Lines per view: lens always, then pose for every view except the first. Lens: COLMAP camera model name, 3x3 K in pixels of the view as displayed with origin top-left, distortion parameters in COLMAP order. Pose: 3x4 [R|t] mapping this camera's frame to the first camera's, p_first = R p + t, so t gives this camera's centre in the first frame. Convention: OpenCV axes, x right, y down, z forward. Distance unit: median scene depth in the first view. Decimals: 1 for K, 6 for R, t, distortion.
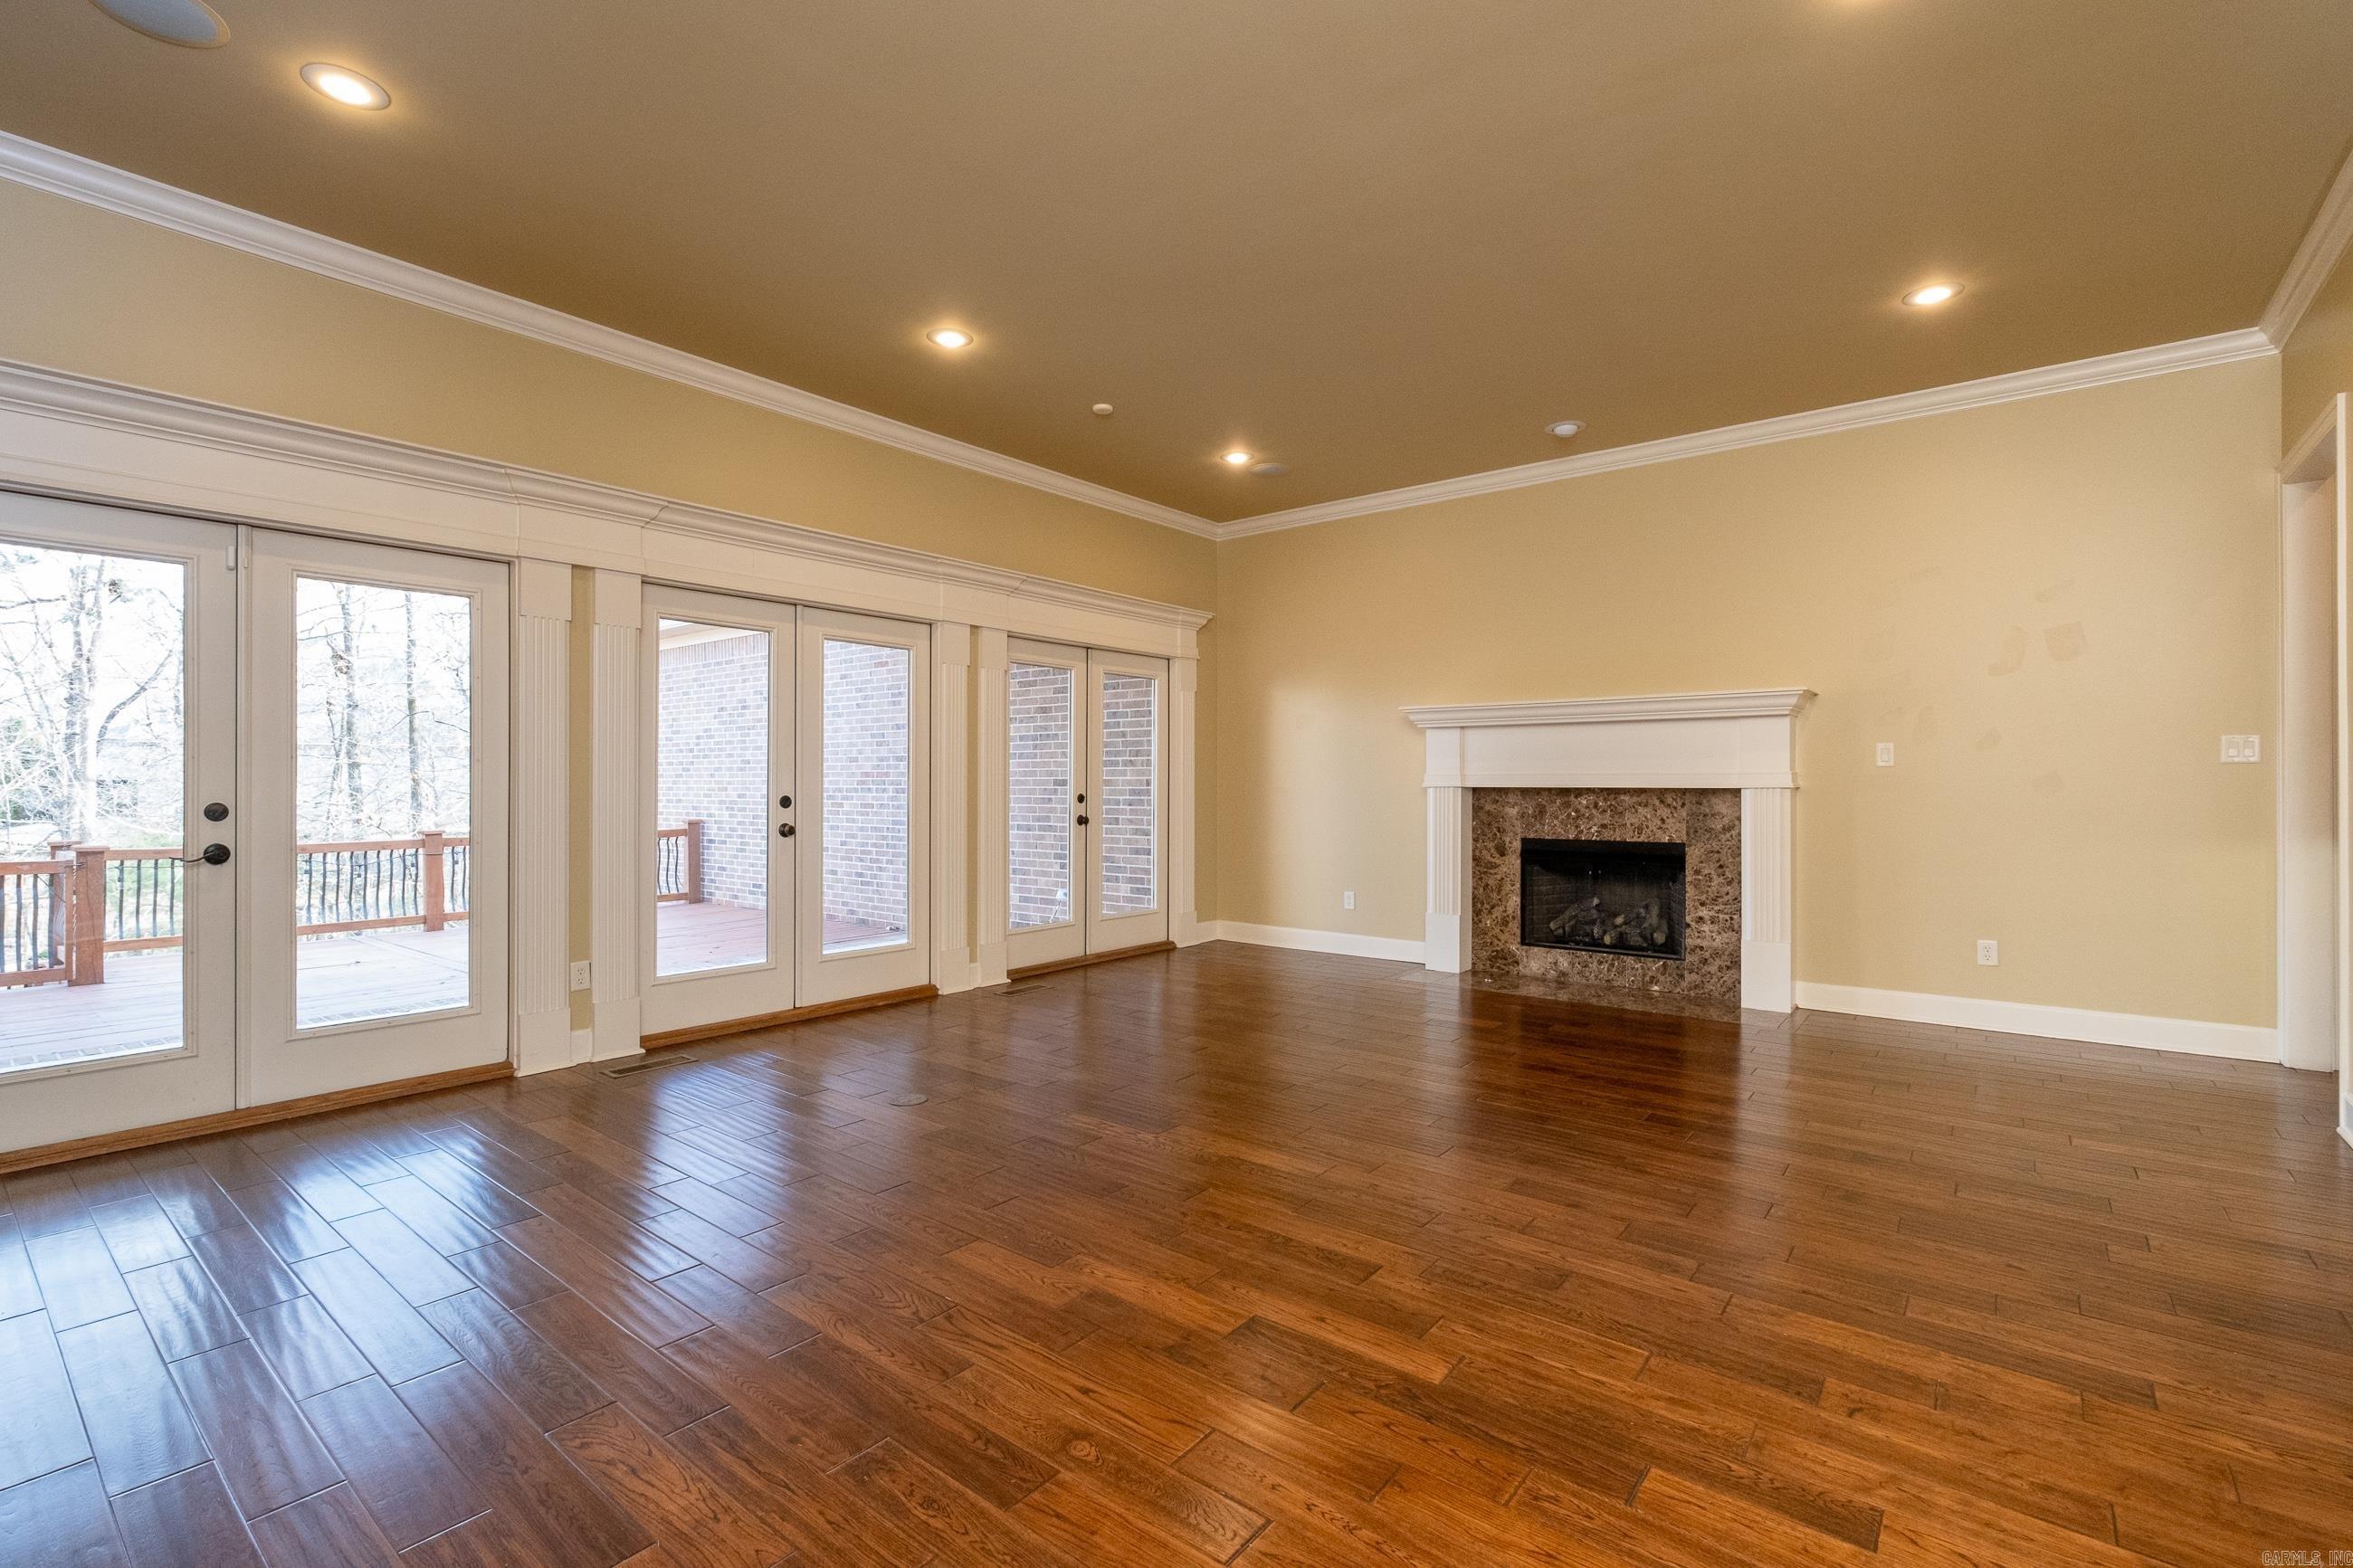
lens RADIAL K [[1041.3, 0, 1175.7], [0, 1041.3, 791.4], [0, 0, 1]] dist [-0.004427, -0.000543]
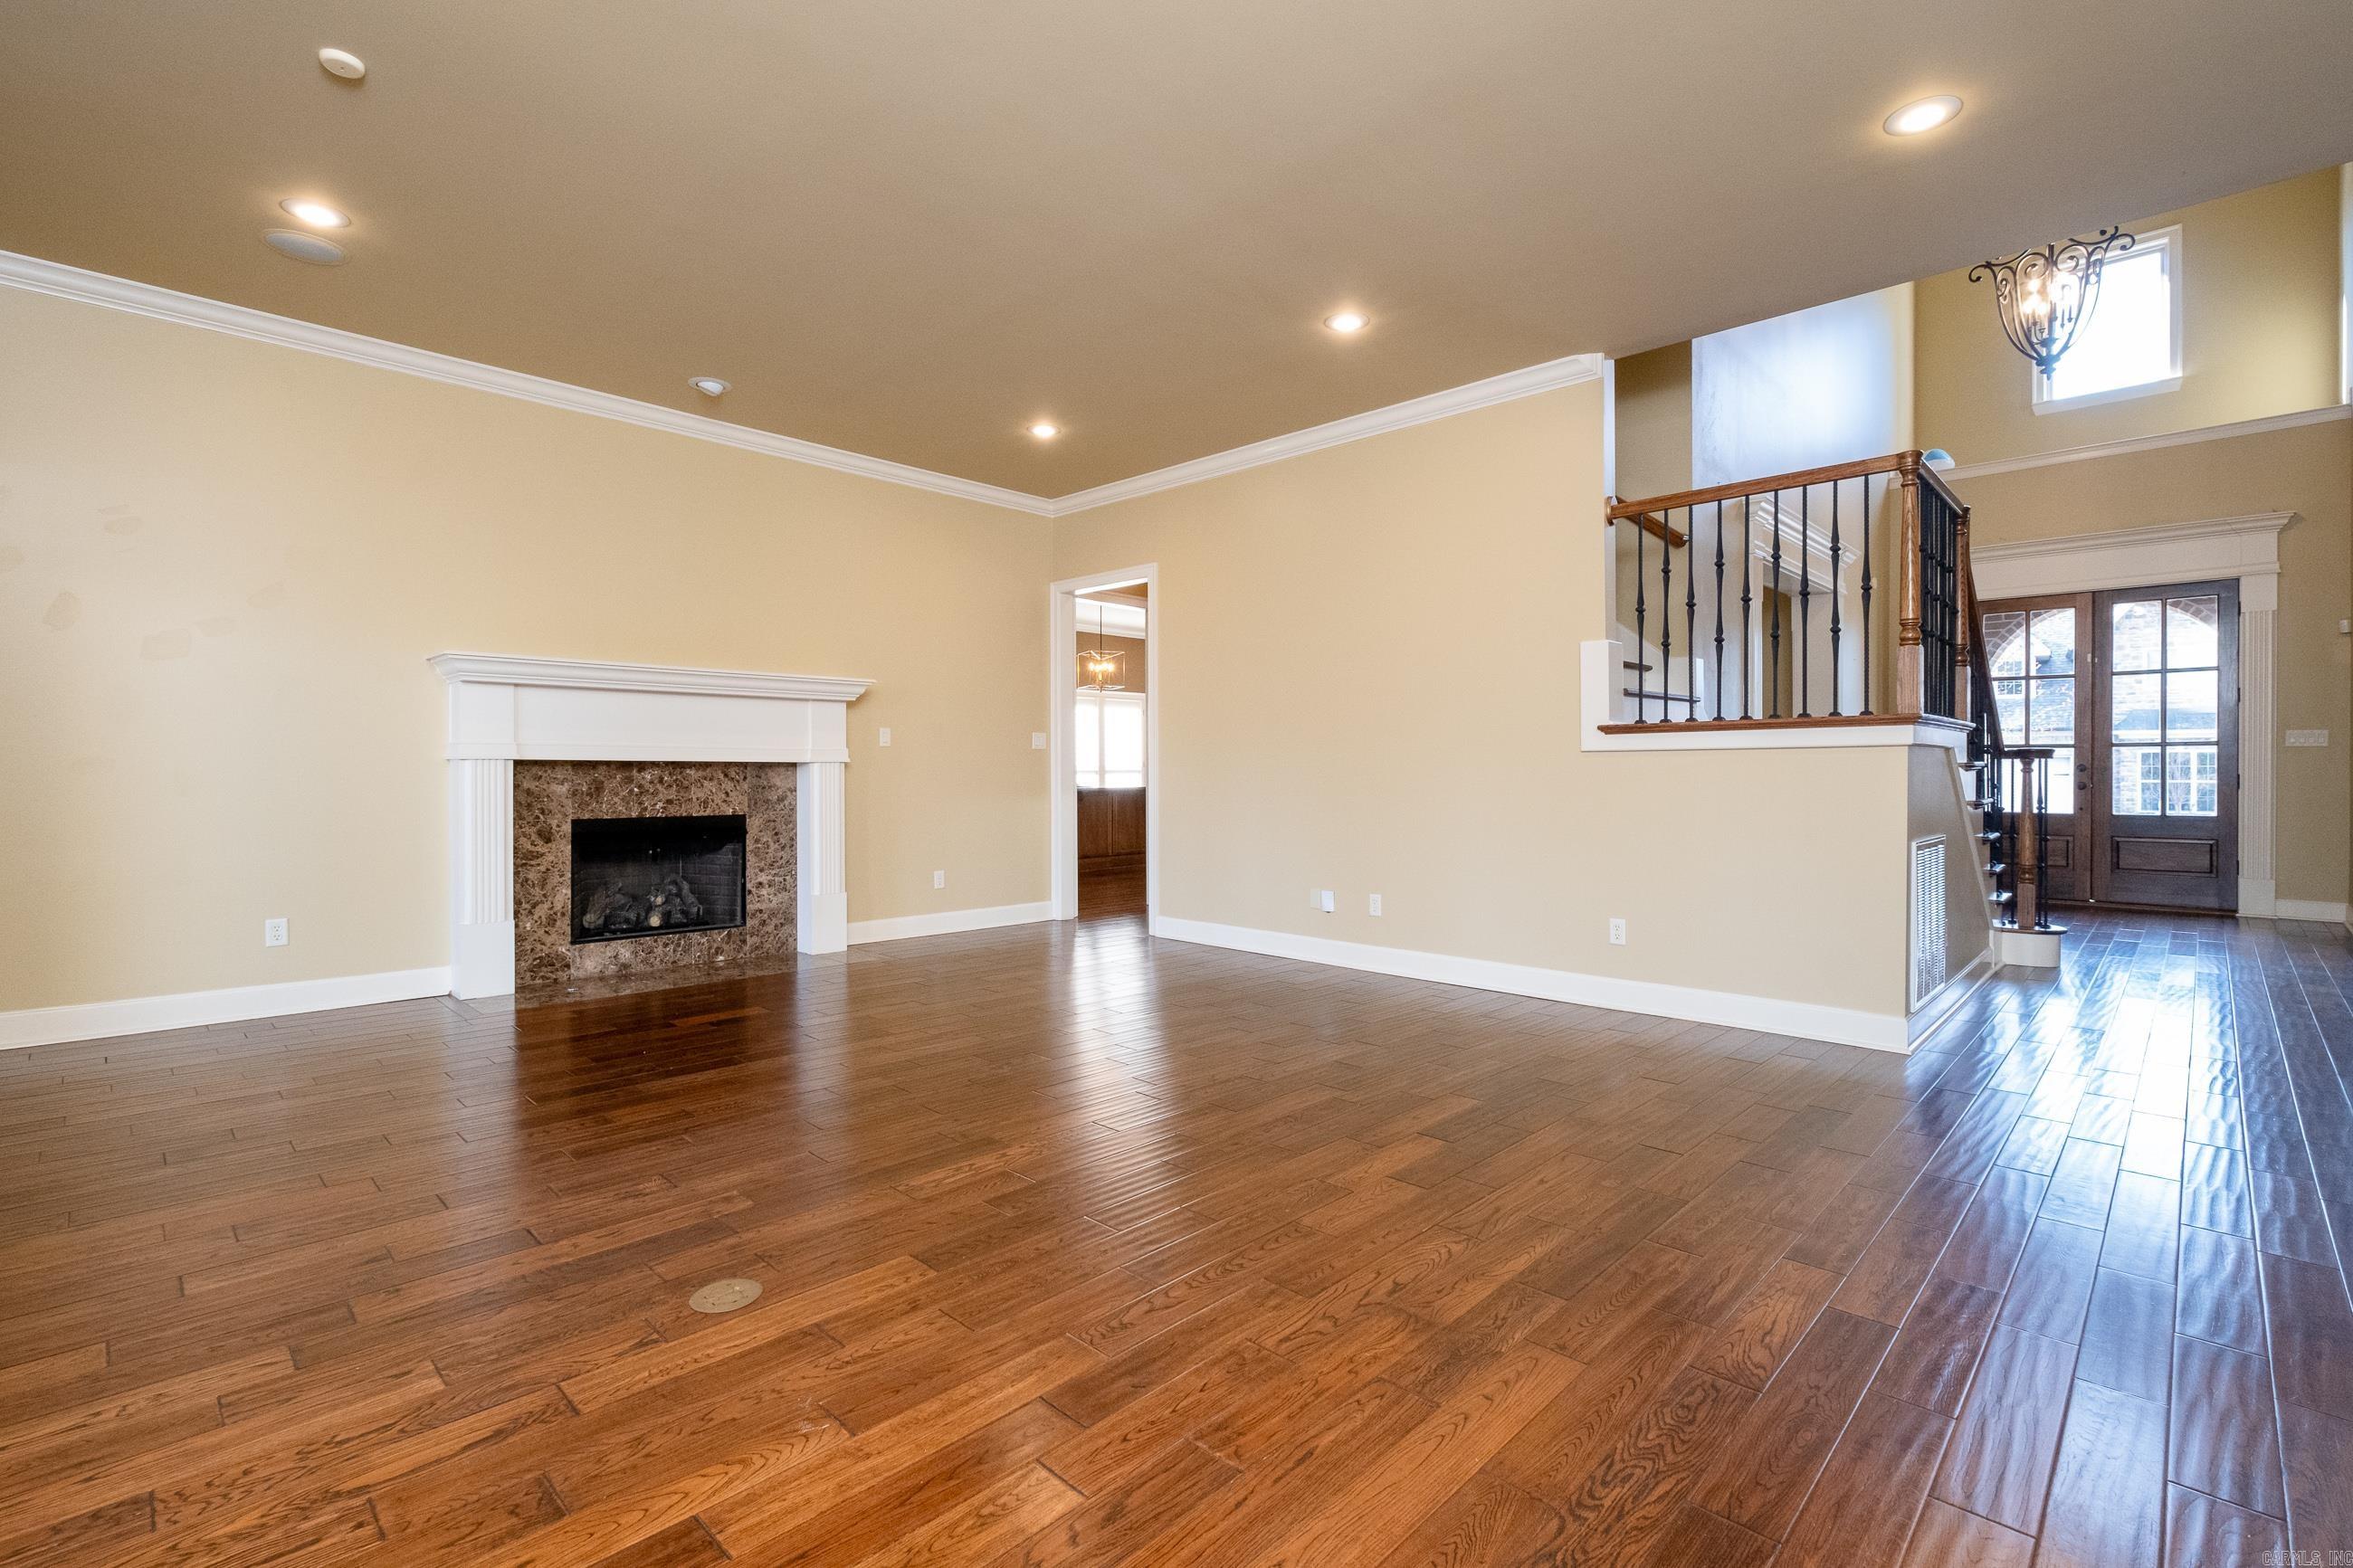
lens RADIAL K [[1041.3, 0, 1180.6], [0, 1041.3, 779.1], [0, 0, 1]] dist [-0.004427, -0.000543]
pose [[0.101792, -0.008272, 0.994771, -0.520056], [0.005173, 0.999956, 0.007786, 0.008064], [-0.994792, 0.004353, 0.101830, 0.457995]]
